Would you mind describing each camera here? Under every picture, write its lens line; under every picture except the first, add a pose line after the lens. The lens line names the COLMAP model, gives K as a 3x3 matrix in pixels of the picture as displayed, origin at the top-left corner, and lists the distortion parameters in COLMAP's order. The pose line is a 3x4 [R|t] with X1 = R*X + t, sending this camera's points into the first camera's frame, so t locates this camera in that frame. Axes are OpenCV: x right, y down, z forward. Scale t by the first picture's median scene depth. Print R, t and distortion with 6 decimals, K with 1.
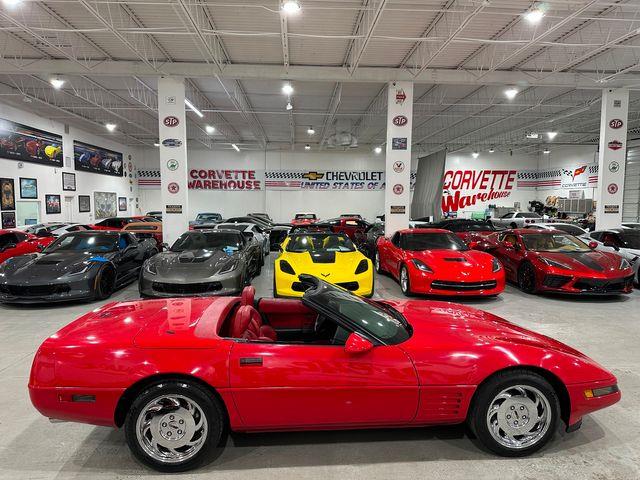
lens RADIAL K [[453.9, 0, 320.0], [0, 453.9, 240.0], [0, 0, 1]] dist [0.055622, -0.080889]
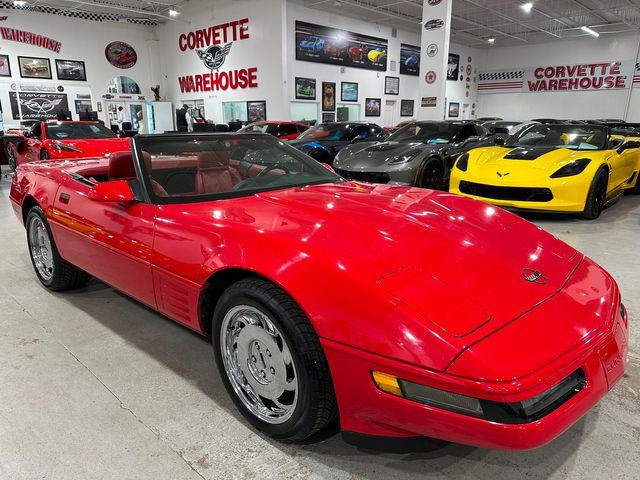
lens RADIAL K [[457.3, 0, 320.7], [0, 457.3, 243.5], [0, 0, 1]] dist [0.000274, -0.006922]
pose [[0.689735, 0.183791, -0.700348, 0.162526], [-0.053783, 0.977581, 0.203576, 0.025647], [0.722062, -0.102746, 0.684156, 0.135222]]
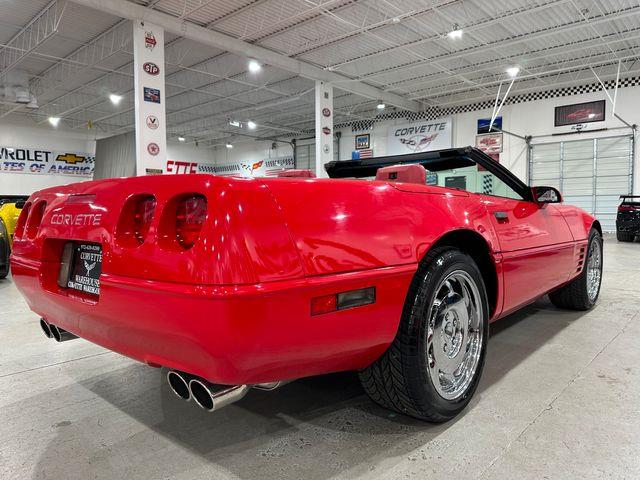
lens RADIAL K [[453.9, 0, 320.0], [0, 453.9, 240.0], [0, 0, 1]] dist [0.055622, -0.080889]
pose [[0.710857, -0.043971, 0.701961, -0.149526], [0.060562, 0.998164, 0.001196, 0.052582], [-0.700724, 0.041663, 0.712215, 0.131108]]
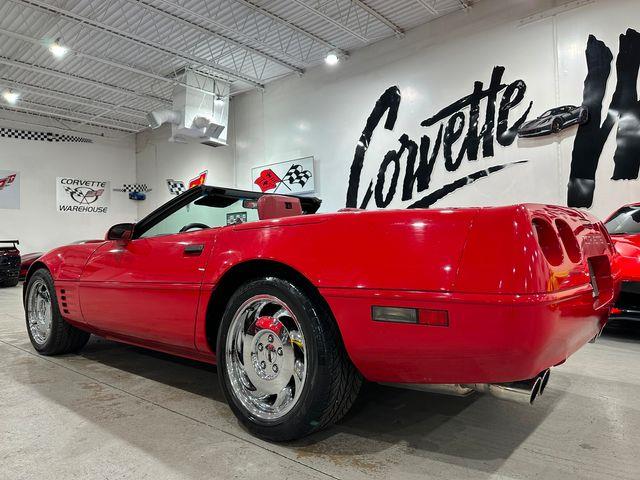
lens RADIAL K [[458.4, 0, 322.5], [0, 458.4, 246.3], [0, 0, 1]] dist [-0.001436, -0.002999]
pose [[-0.732048, 0.022043, 0.680896, -0.147387], [0.071720, 0.996416, 0.044850, 0.037648], [-0.677468, 0.081666, -0.731005, 0.350000]]
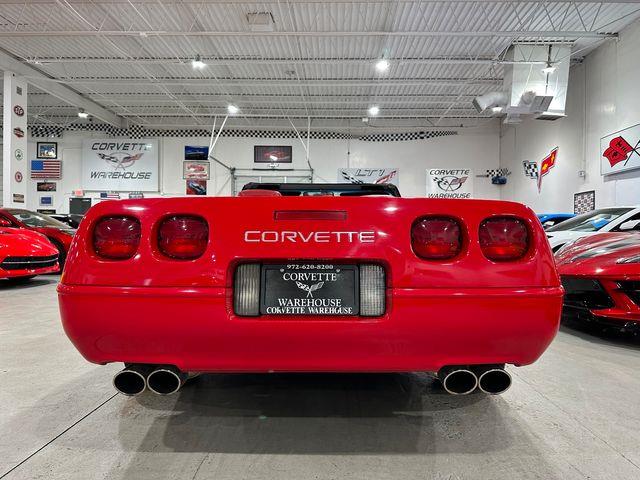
lens RADIAL K [[453.9, 0, 320.0], [0, 453.9, 240.0], [0, 0, 1]] dist [0.055622, -0.080889]
pose [[0.073369, -0.005498, 0.997290, -0.201384], [0.069704, 0.997568, 0.000372, 0.046683], [-0.994866, 0.069487, 0.073574, 0.219635]]
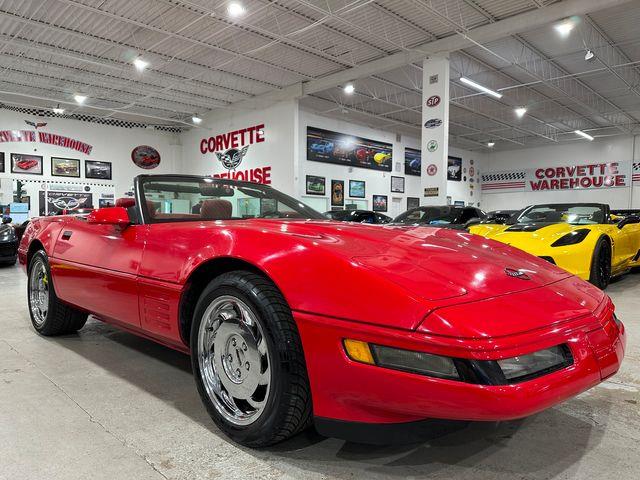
lens RADIAL K [[453.9, 0, 320.0], [0, 453.9, 240.0], [0, 0, 1]] dist [0.055622, -0.080889]
pose [[0.668606, 0.021121, -0.743317, 0.171543], [-0.057068, 0.998106, -0.022971, 0.049532], [0.741424, 0.057778, 0.668545, 0.138842]]
